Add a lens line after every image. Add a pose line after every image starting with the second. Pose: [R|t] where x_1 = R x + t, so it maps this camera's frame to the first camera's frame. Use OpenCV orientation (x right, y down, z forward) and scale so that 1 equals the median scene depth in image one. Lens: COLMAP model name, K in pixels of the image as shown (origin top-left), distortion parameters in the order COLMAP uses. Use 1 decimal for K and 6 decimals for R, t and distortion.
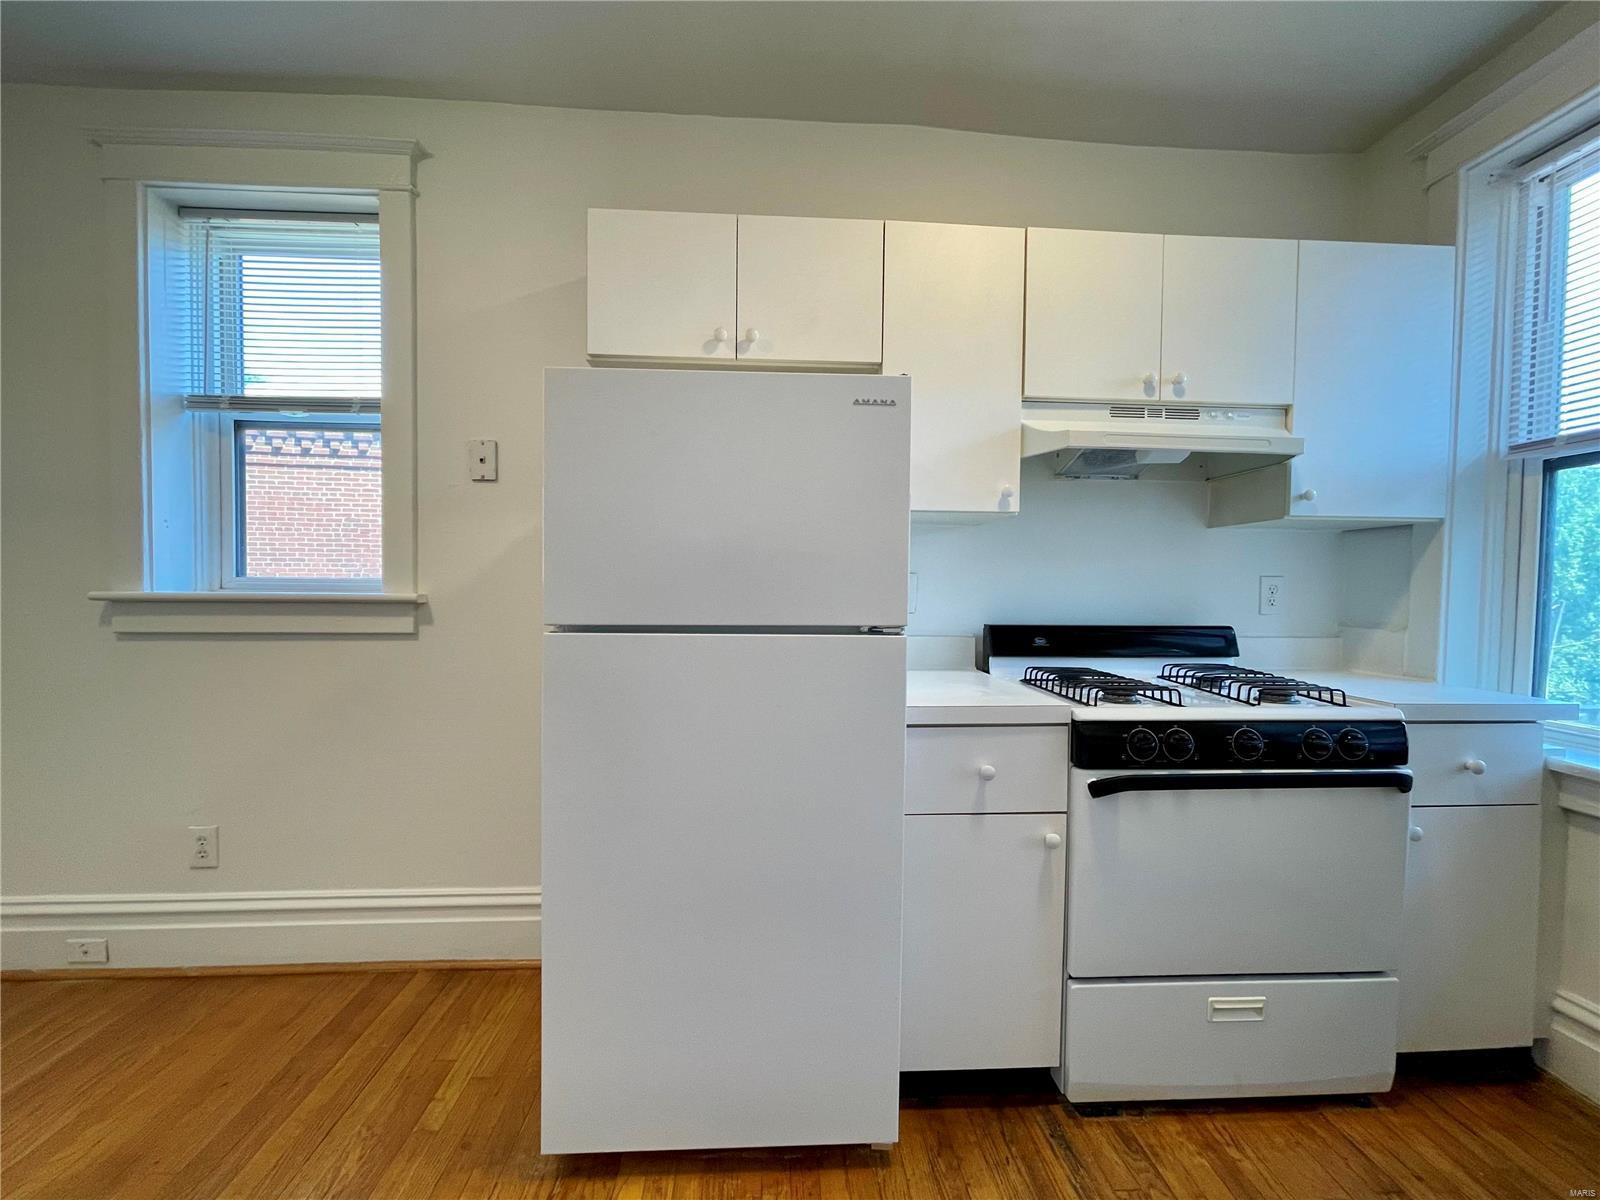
lens RADIAL K [[651.5, 0, 795.0], [0, 651.5, 606.9], [0, 0, 1]] dist [-0.000513, -0.000642]
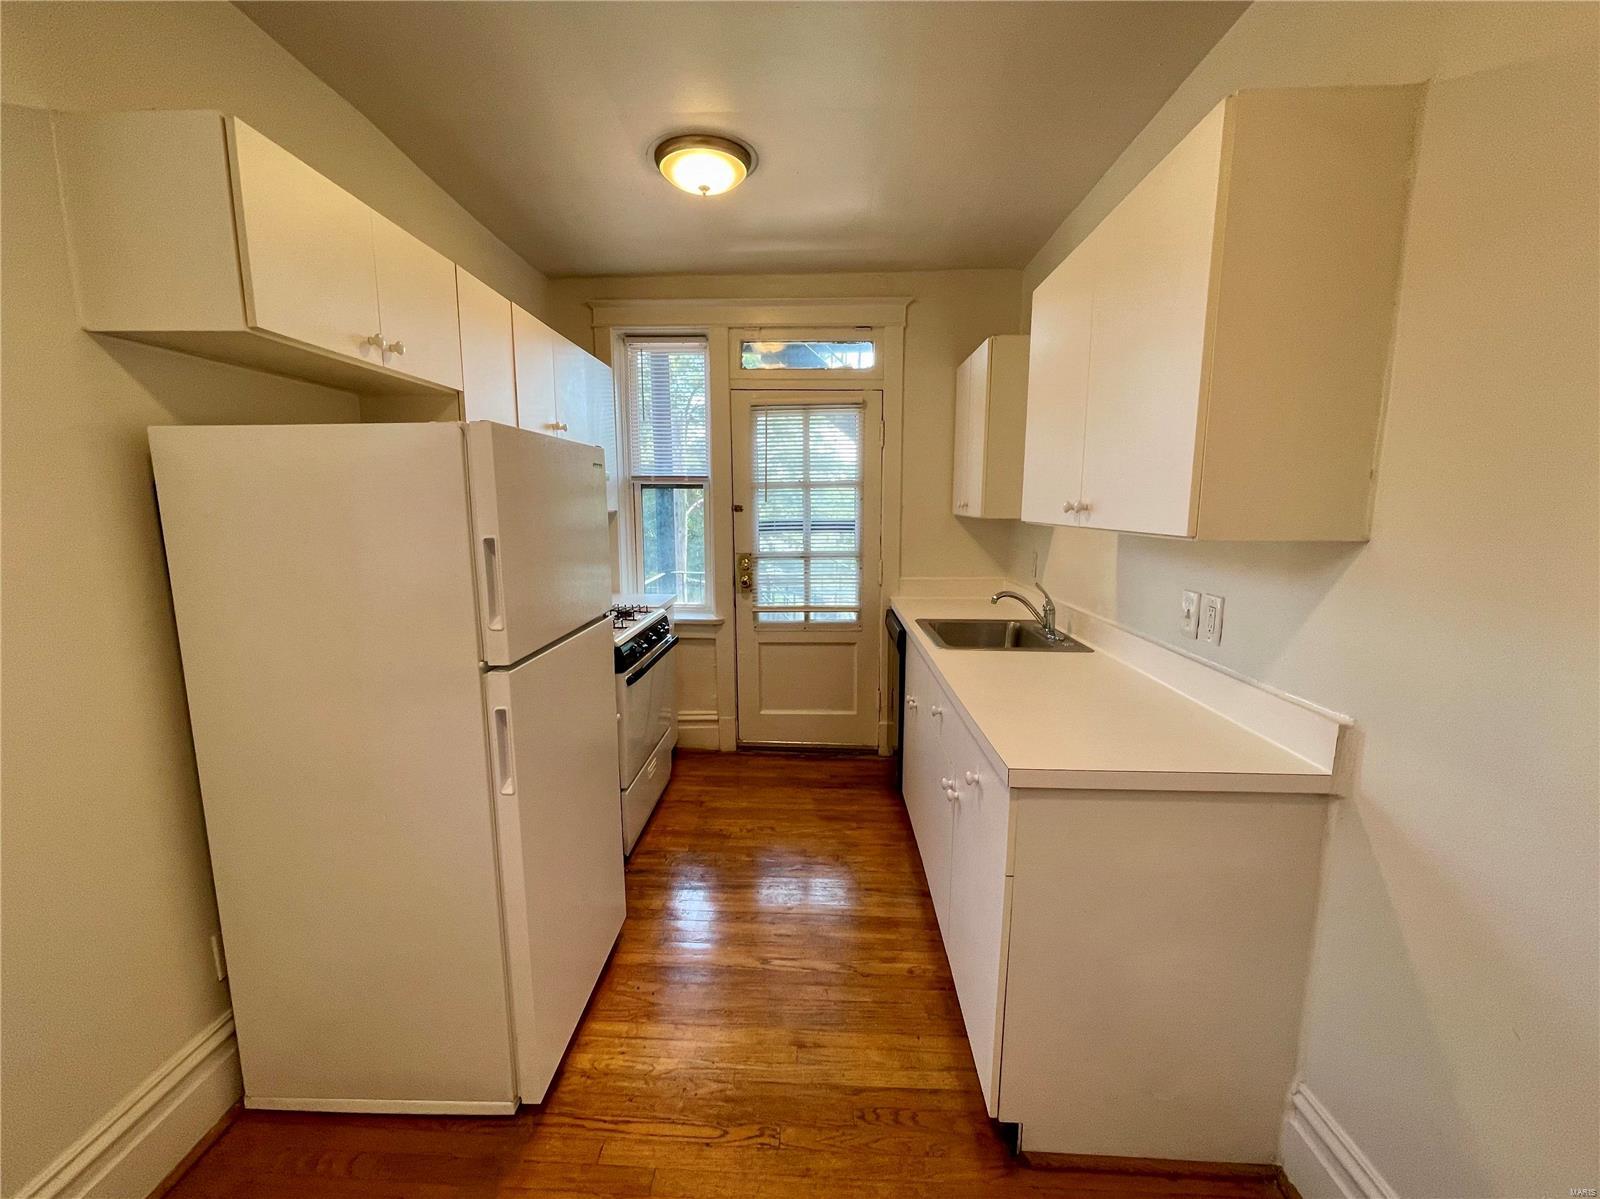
lens RADIAL K [[655.2, 0, 788.1], [0, 655.2, 607.5], [0, 0, 1]] dist [-0.000704, -0.000193]
pose [[0.102529, -0.166208, 0.980746, -0.909406], [0.040785, 0.985815, 0.162803, -0.143751], [-0.993894, 0.023308, 0.107853, 0.276854]]
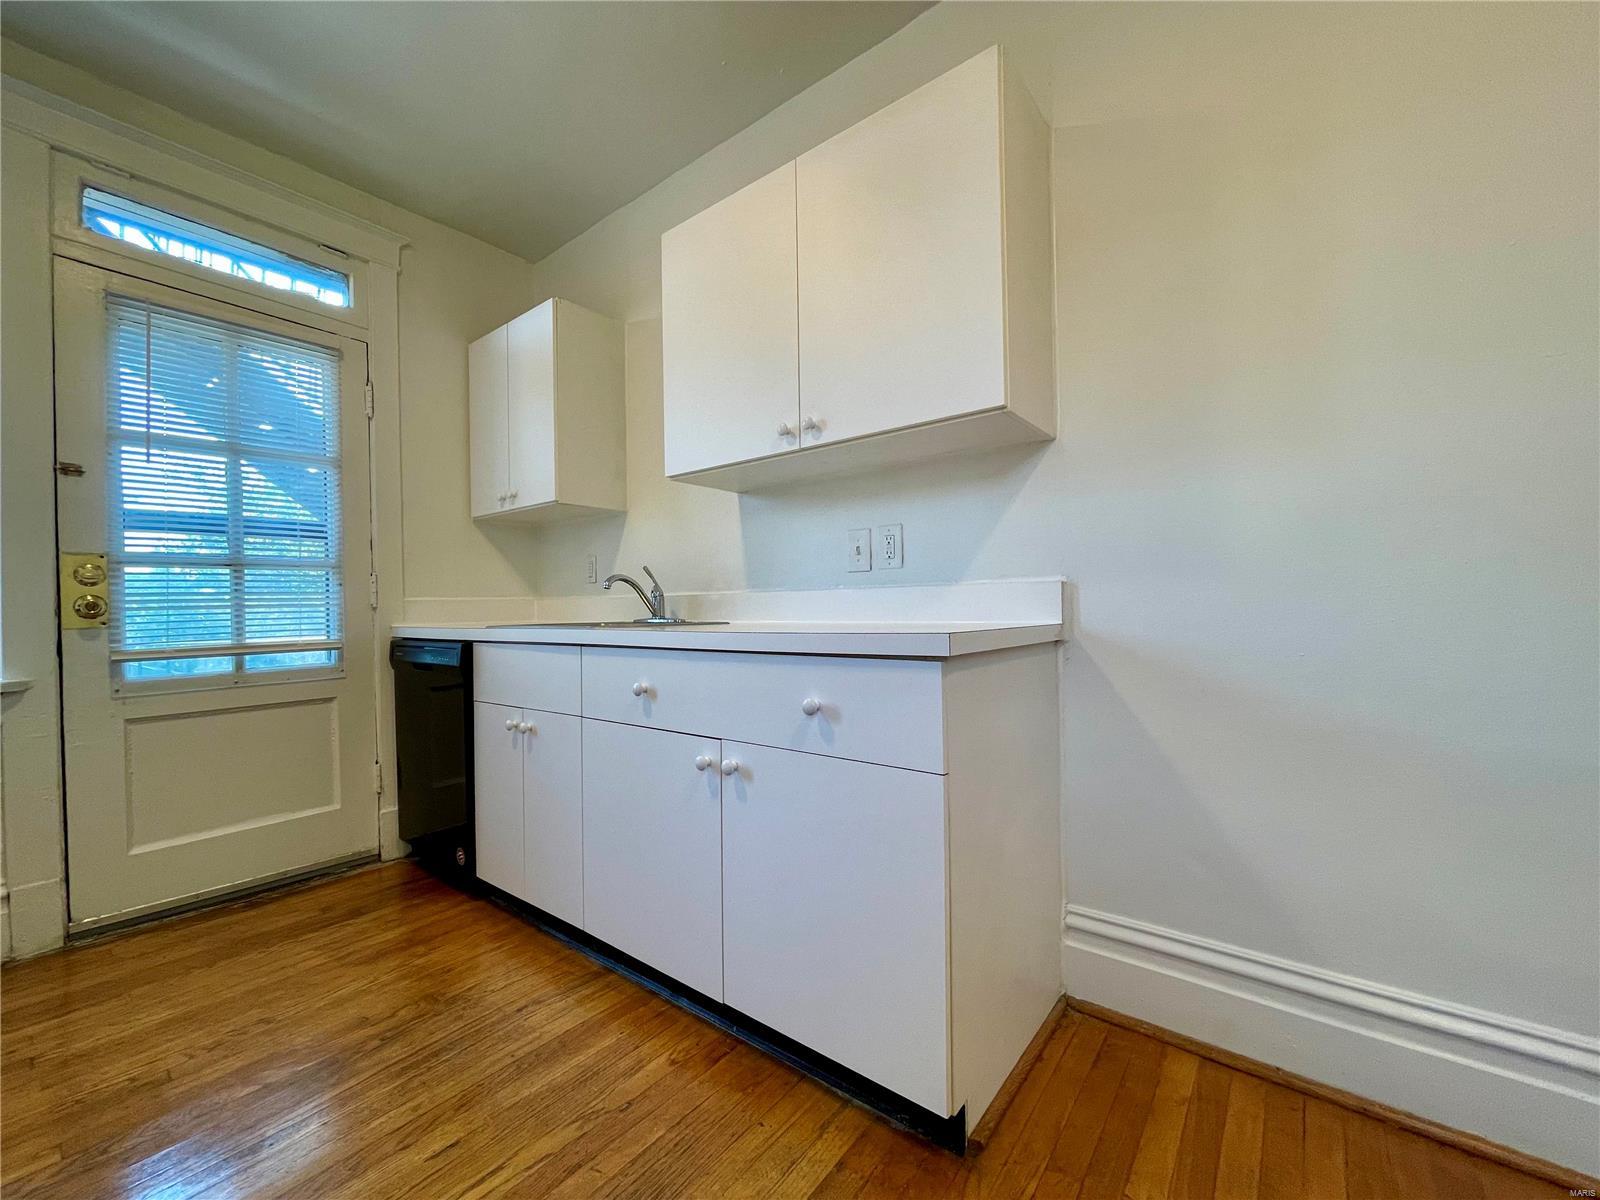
lens RADIAL K [[651.5, 0, 795.0], [0, 651.5, 606.9], [0, 0, 1]] dist [-0.000513, -0.000642]
pose [[-0.745760, 0.000533, 0.666214, -0.527299], [0.032770, 0.998819, 0.035884, 0.092514], [-0.665408, 0.048592, -0.744896, 0.636067]]
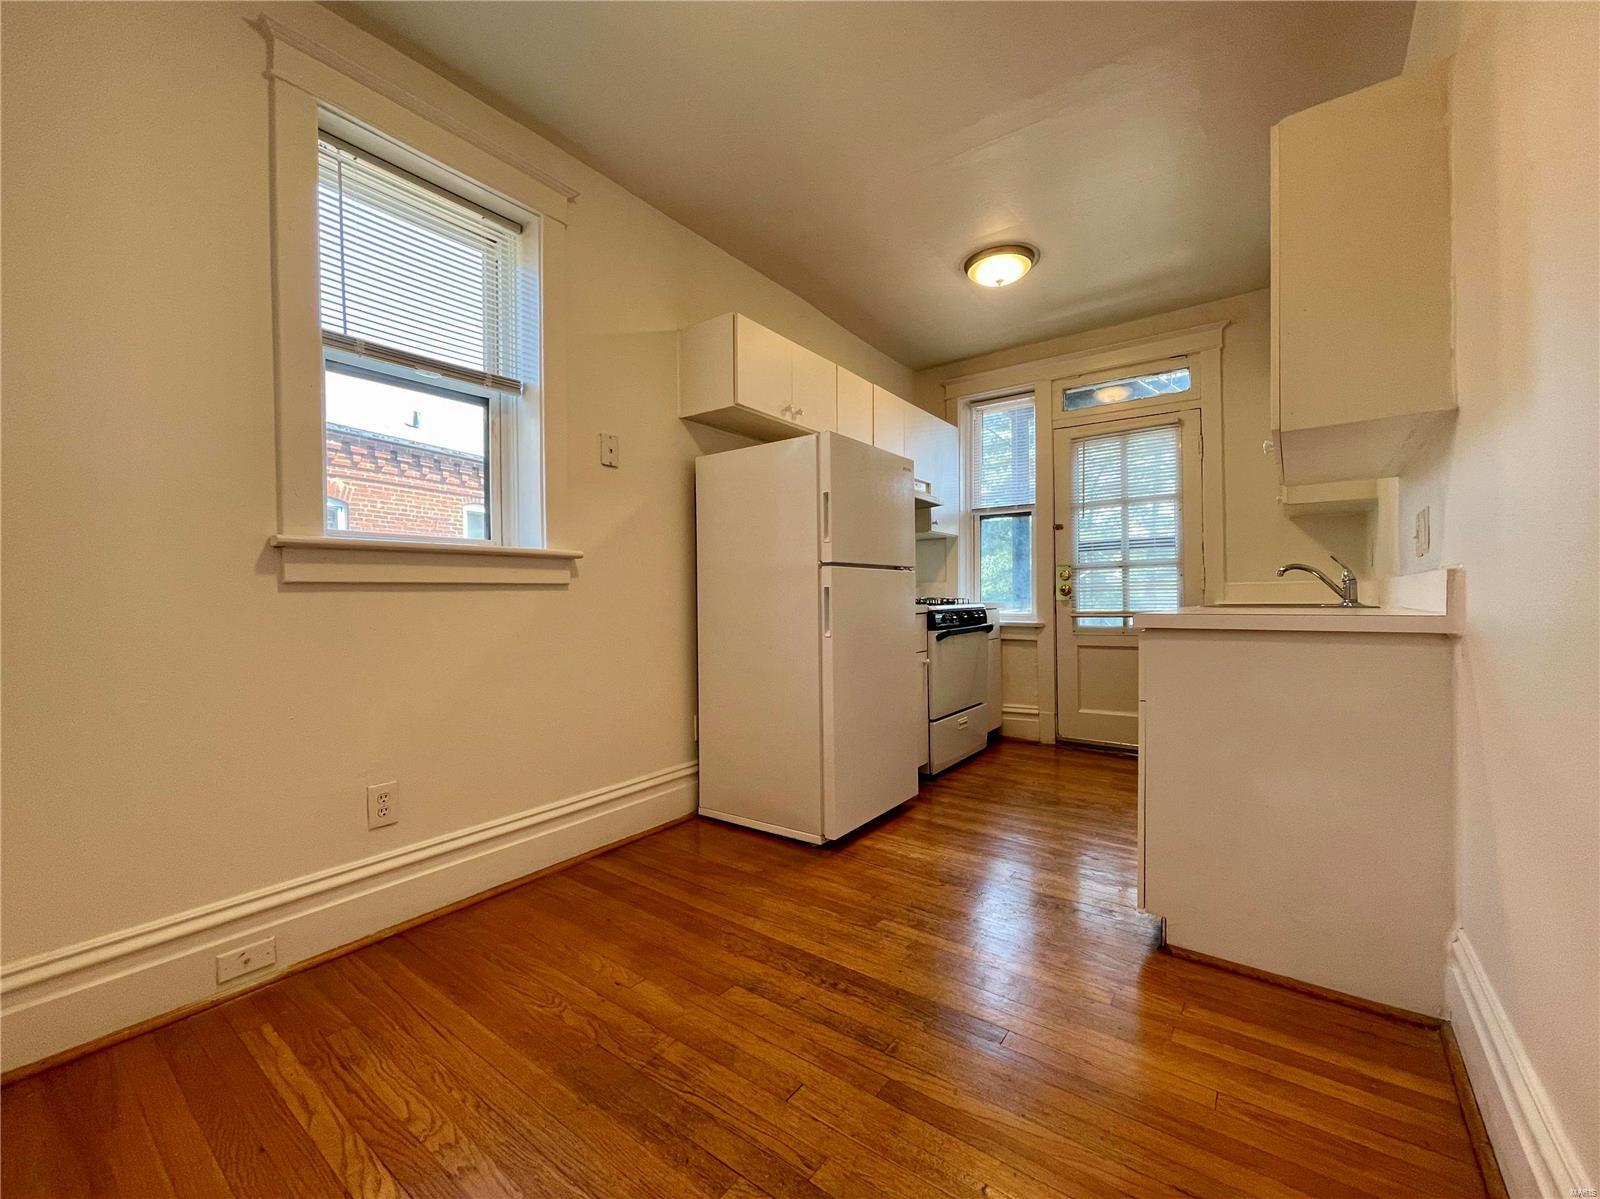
lens RADIAL K [[651.5, 0, 795.0], [0, 651.5, 606.4], [0, 0, 1]] dist [-0.000513, -0.000642]
pose [[0.641897, -0.028692, 0.766254, -1.279743], [0.048525, 0.998817, -0.003249, 0.109745], [-0.765254, 0.039268, 0.642530, -0.105086]]
